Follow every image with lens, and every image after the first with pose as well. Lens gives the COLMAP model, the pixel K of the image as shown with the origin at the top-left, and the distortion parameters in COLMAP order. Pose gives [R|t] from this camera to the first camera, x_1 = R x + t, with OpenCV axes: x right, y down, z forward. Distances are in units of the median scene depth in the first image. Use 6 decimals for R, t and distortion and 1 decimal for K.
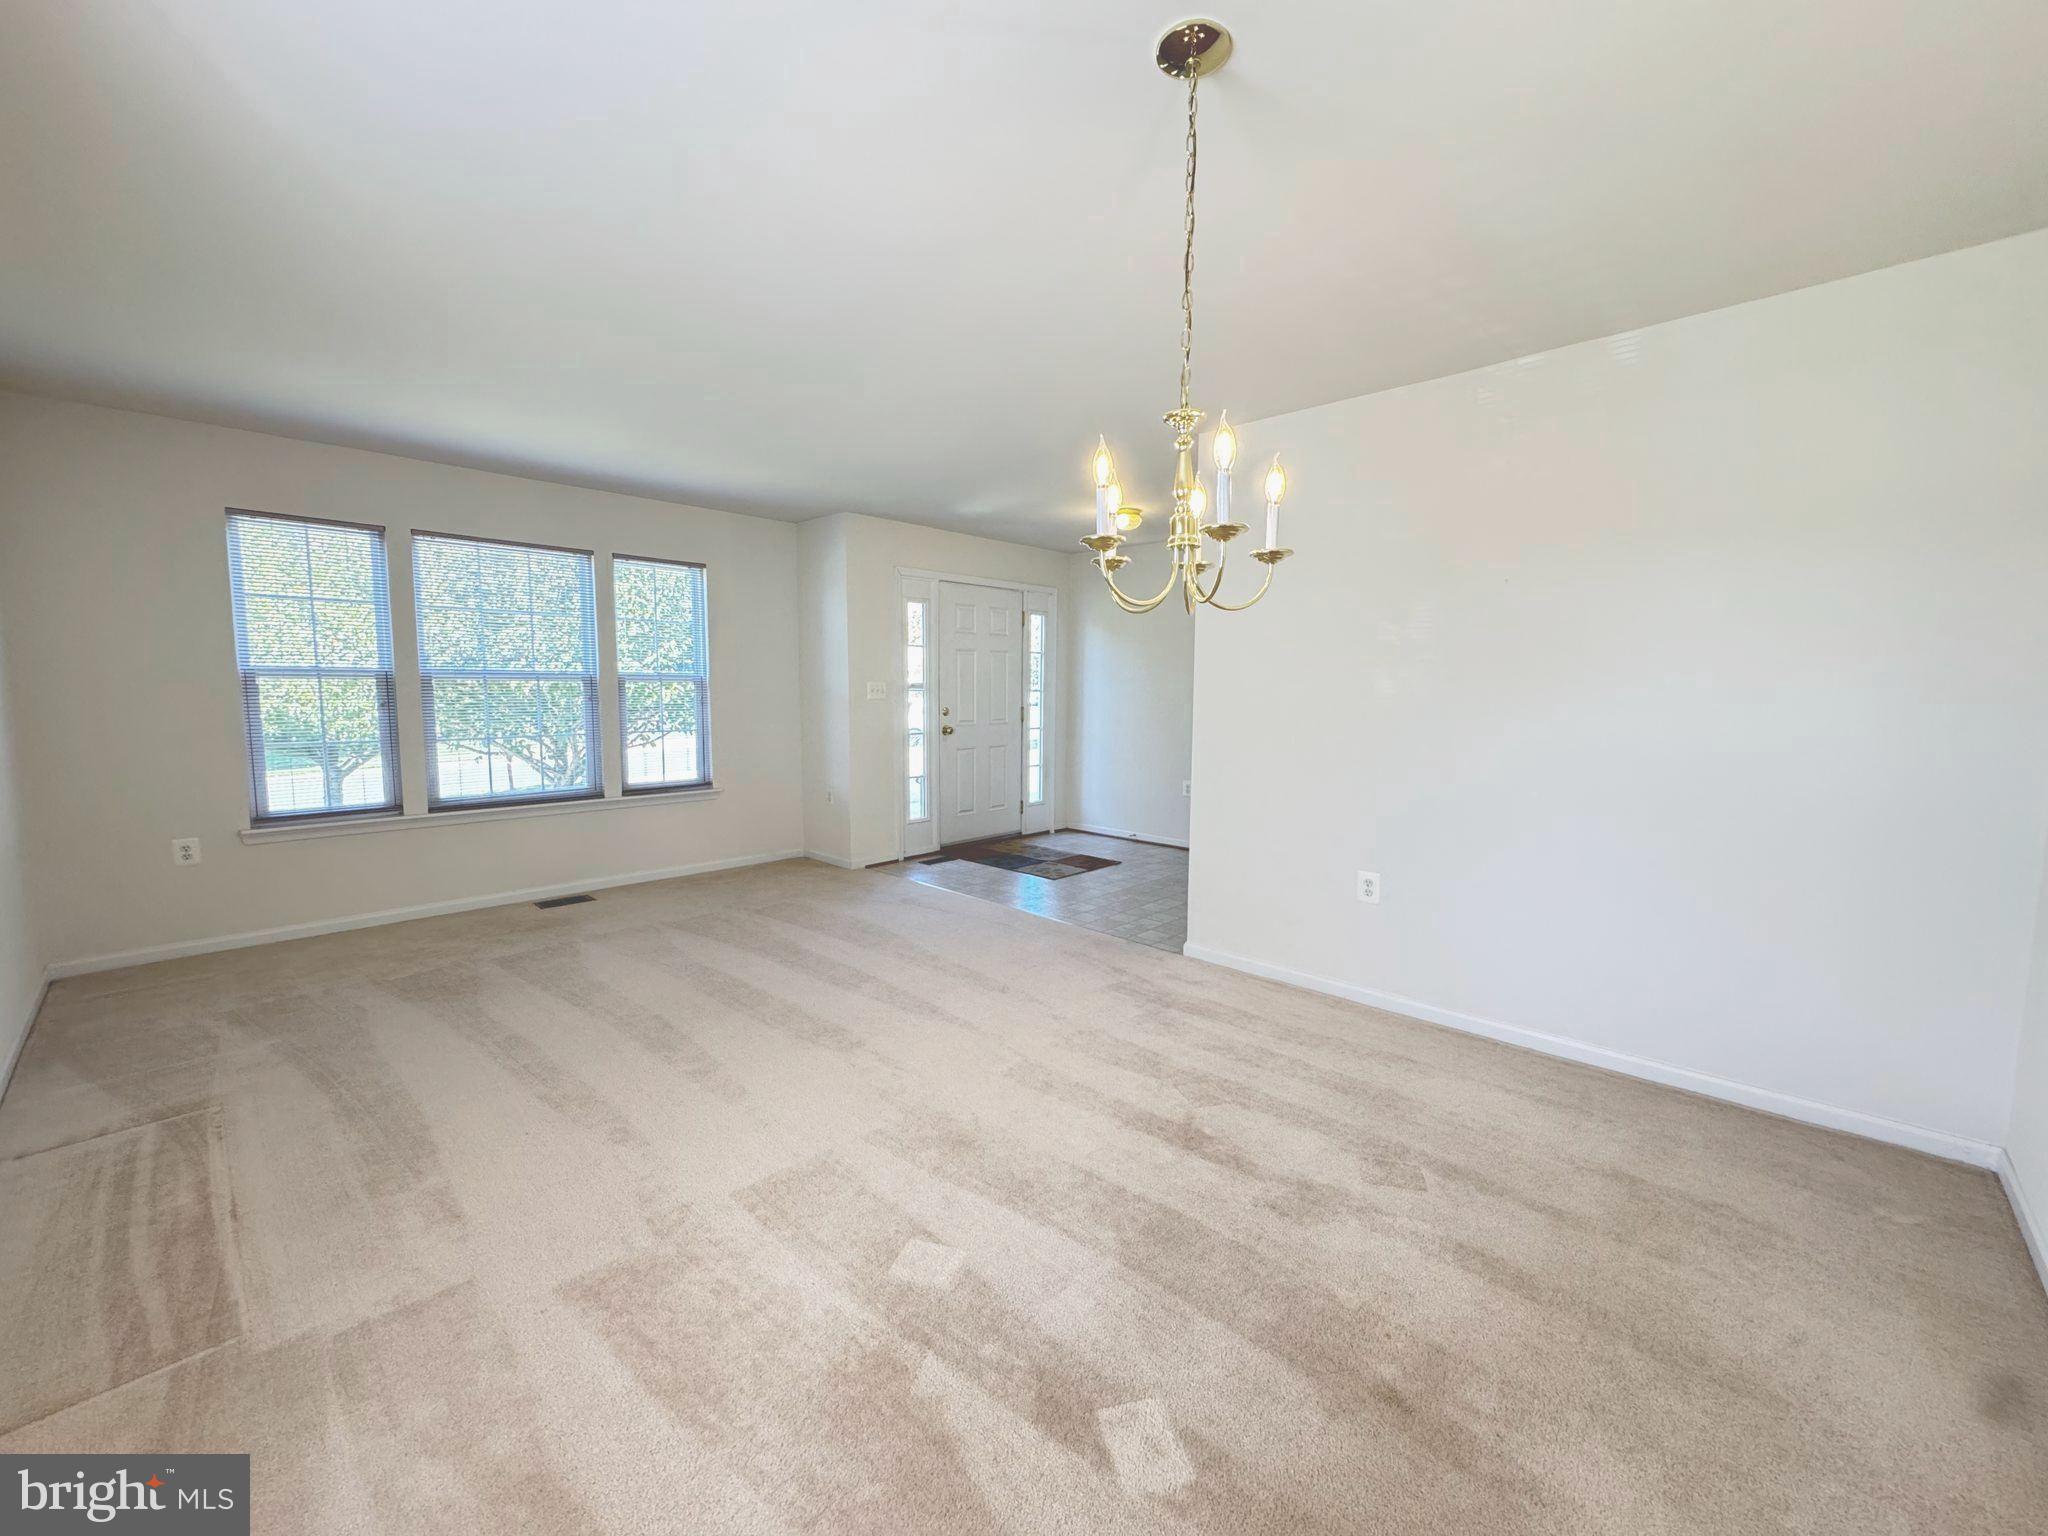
lens RADIAL K [[817.0, 0, 1030.1], [0, 817.0, 773.1], [0, 0, 1]] dist [-0.001802, 0.000595]
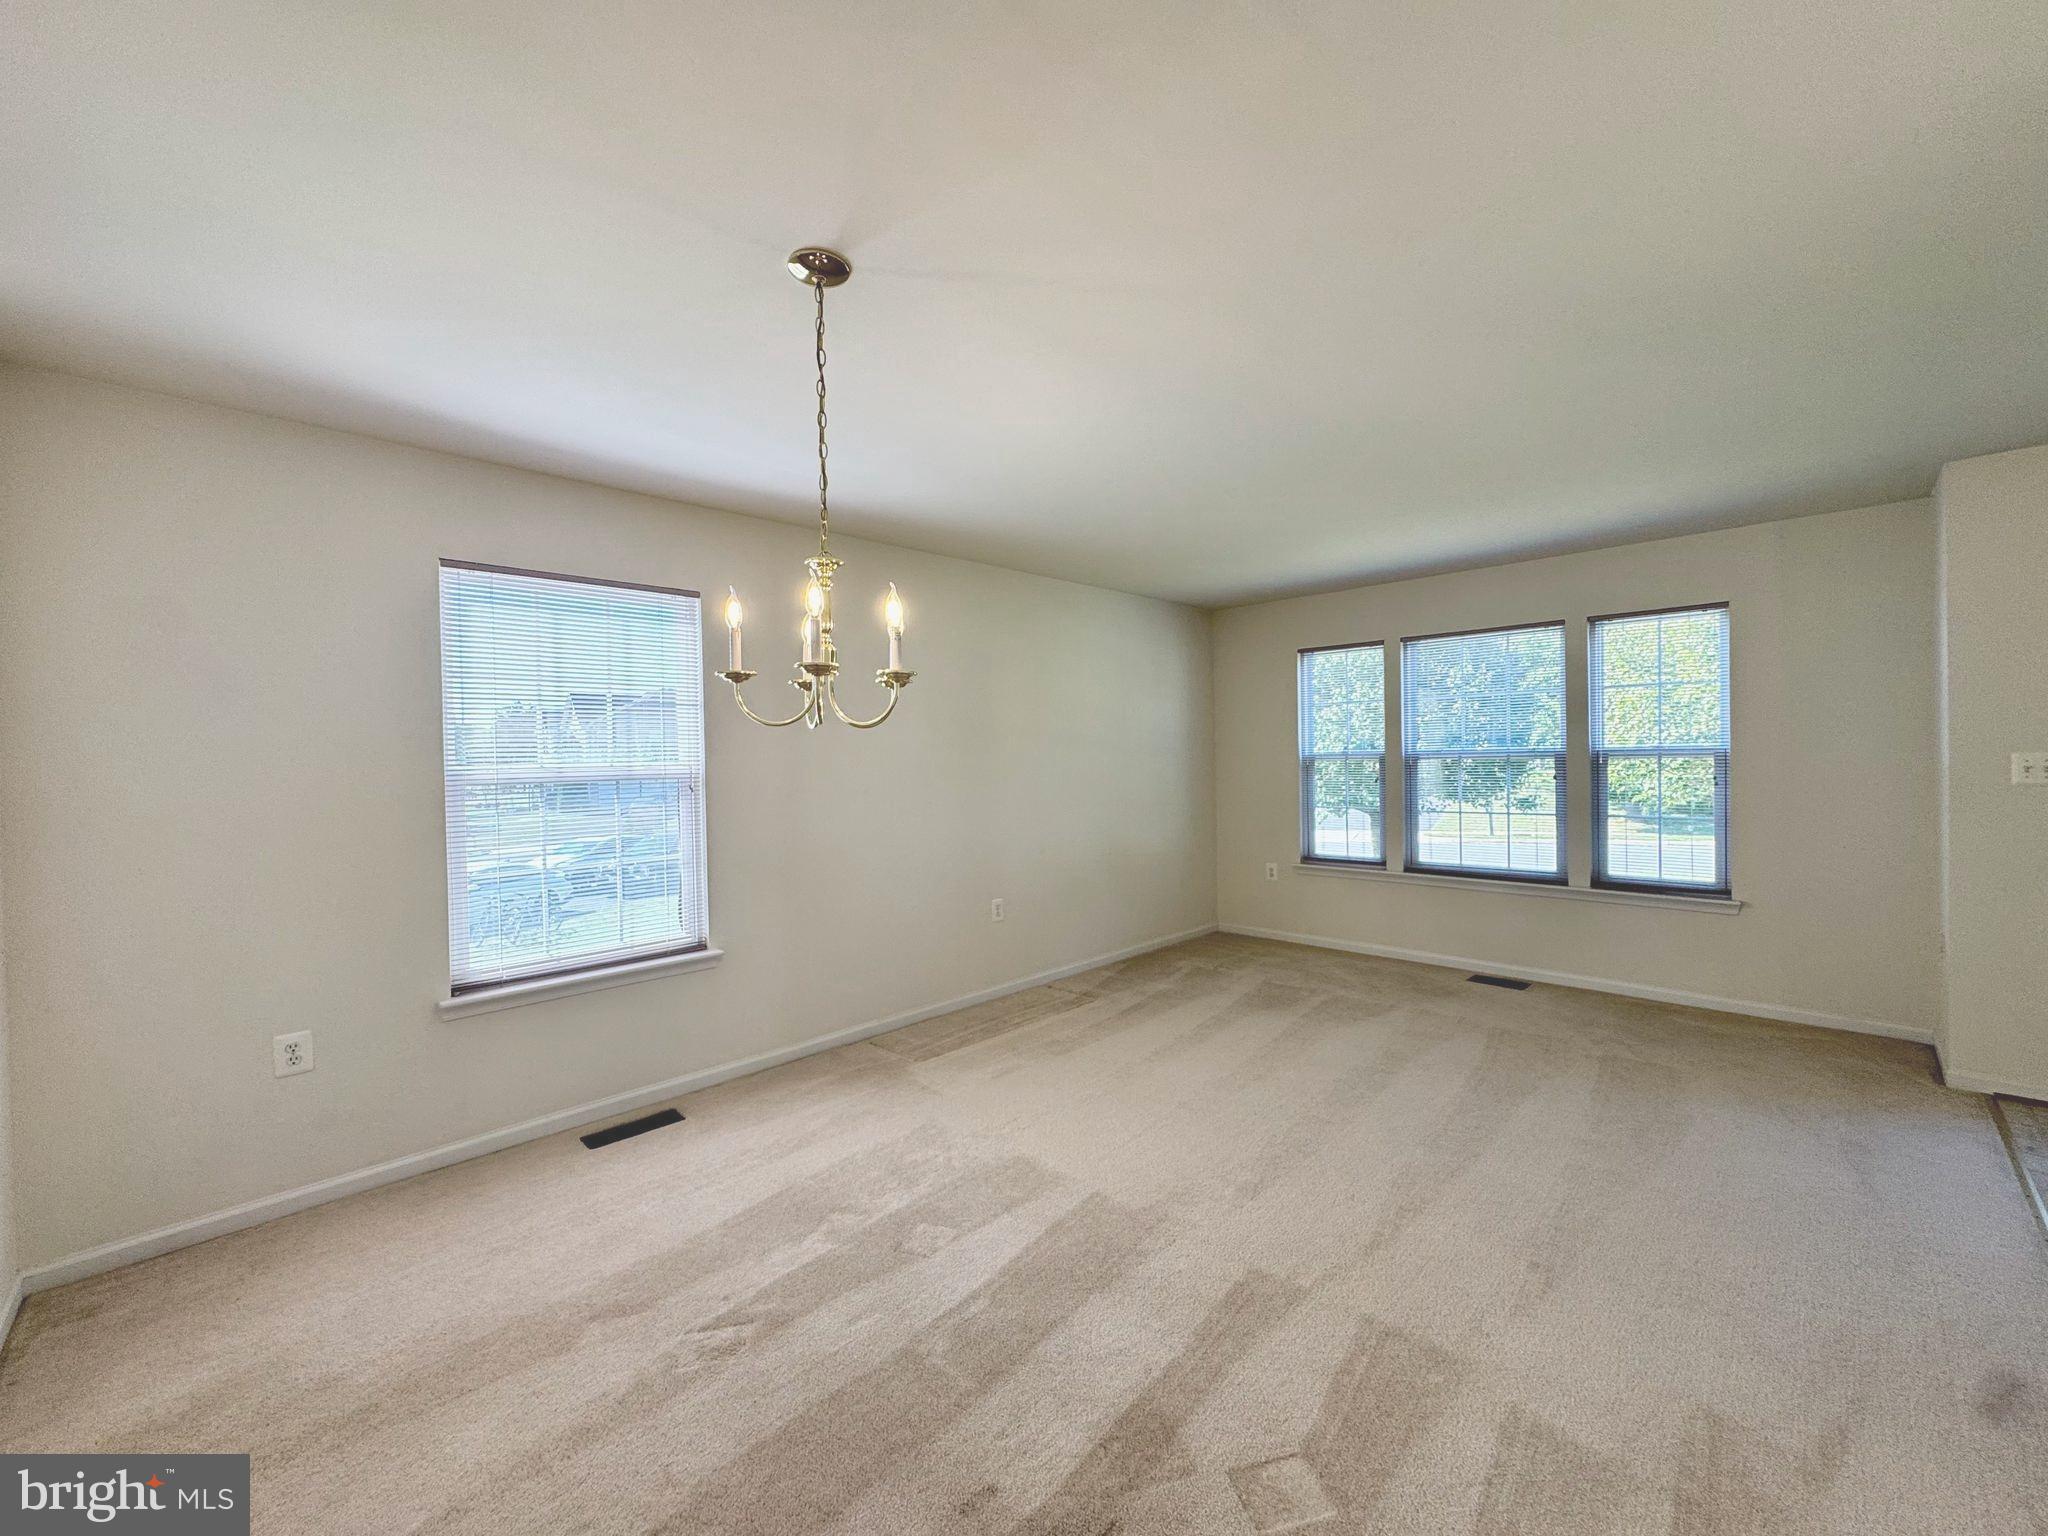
lens RADIAL K [[817.0, 0, 1028.2], [0, 817.0, 761.3], [0, 0, 1]] dist [-0.001802, 0.000595]
pose [[-0.018150, -0.011096, -0.999774, 0.455380], [-0.100025, 0.994942, -0.009227, -0.045359], [0.994819, 0.099835, -0.019168, 0.469988]]
